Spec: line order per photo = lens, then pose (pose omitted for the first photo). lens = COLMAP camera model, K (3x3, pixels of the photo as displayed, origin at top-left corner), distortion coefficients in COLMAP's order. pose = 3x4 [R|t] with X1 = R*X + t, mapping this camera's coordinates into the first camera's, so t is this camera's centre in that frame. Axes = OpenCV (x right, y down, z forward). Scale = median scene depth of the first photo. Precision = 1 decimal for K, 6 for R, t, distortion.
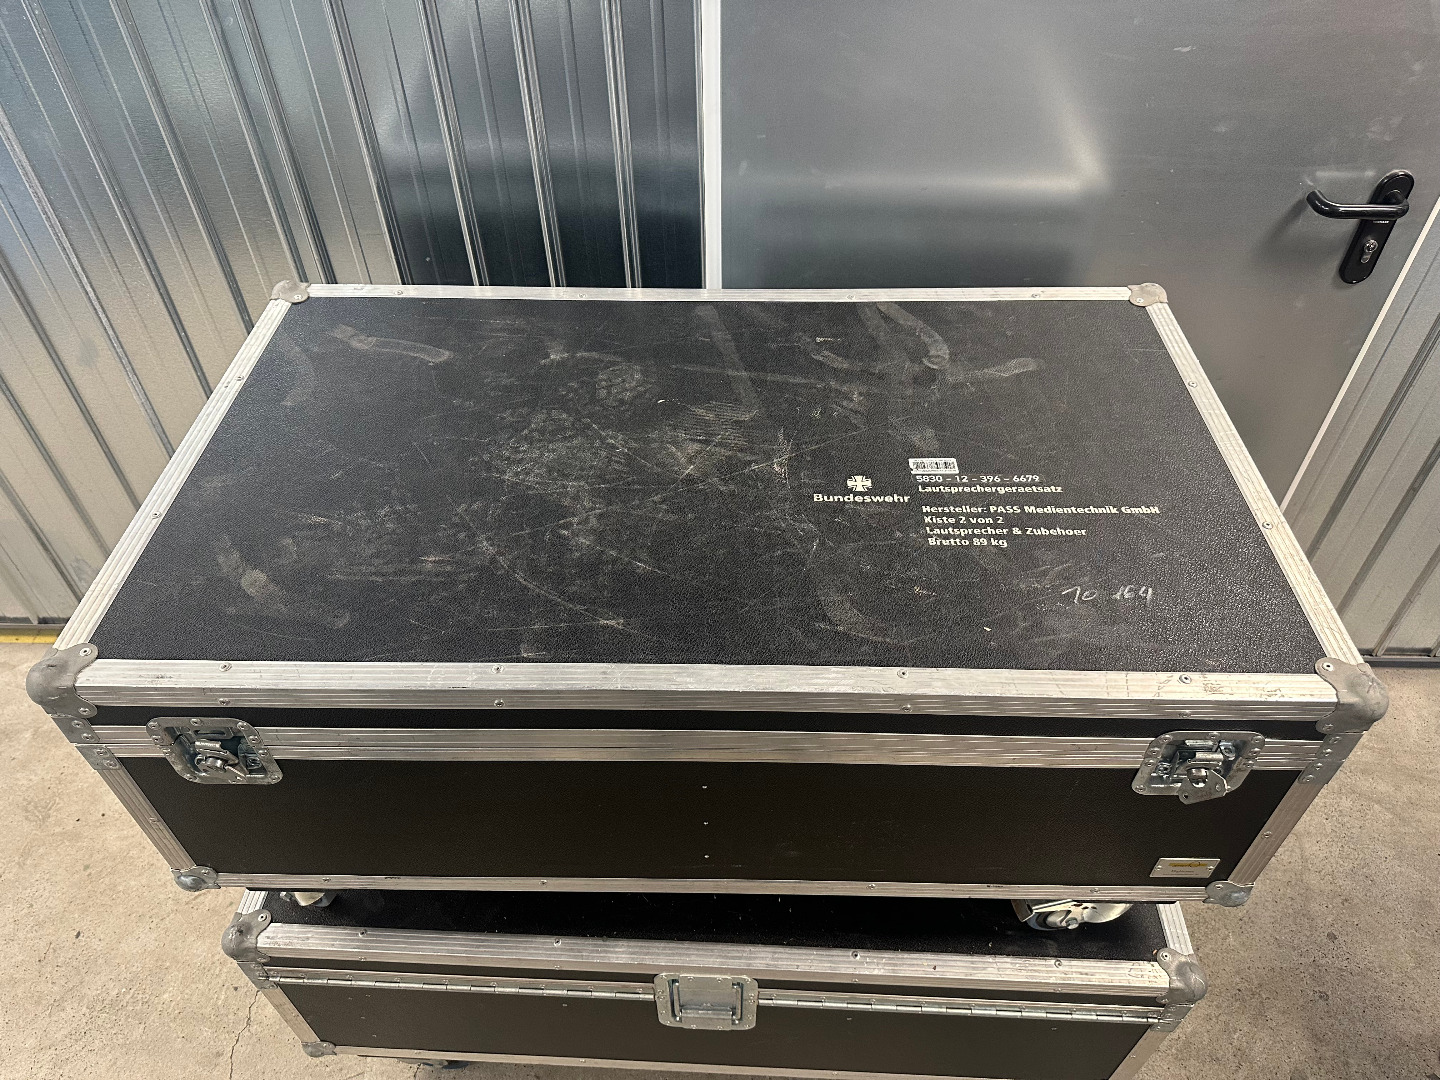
lens RADIAL K [[1019.2, 0, 718.2], [0, 1019.2, 515.3], [0, 0, 1]] dist [-0.004609, -0.005223]
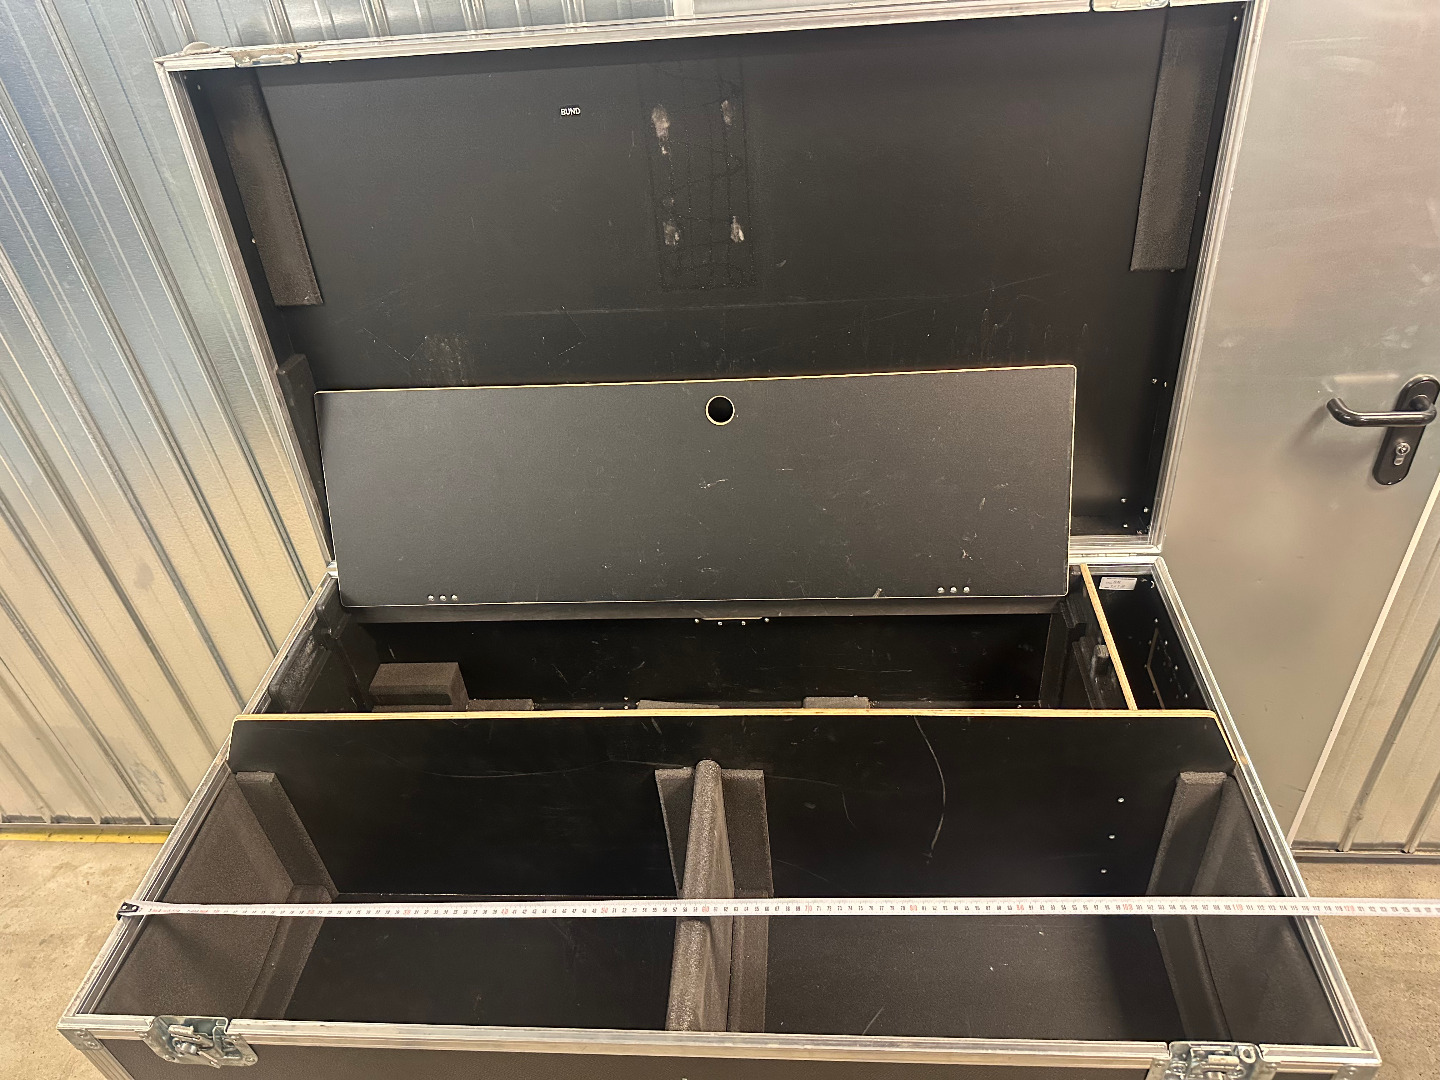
lens RADIAL K [[1013.7, 0, 720.0], [0, 1013.7, 540.0], [0, 0, 1]] dist [-0.004859, -0.000807]
pose [[0.996375, -0.026627, -0.080801, 0.076110], [0.017459, 0.993541, -0.112122, -0.086150], [0.083264, 0.110305, 0.990404, 0.007979]]
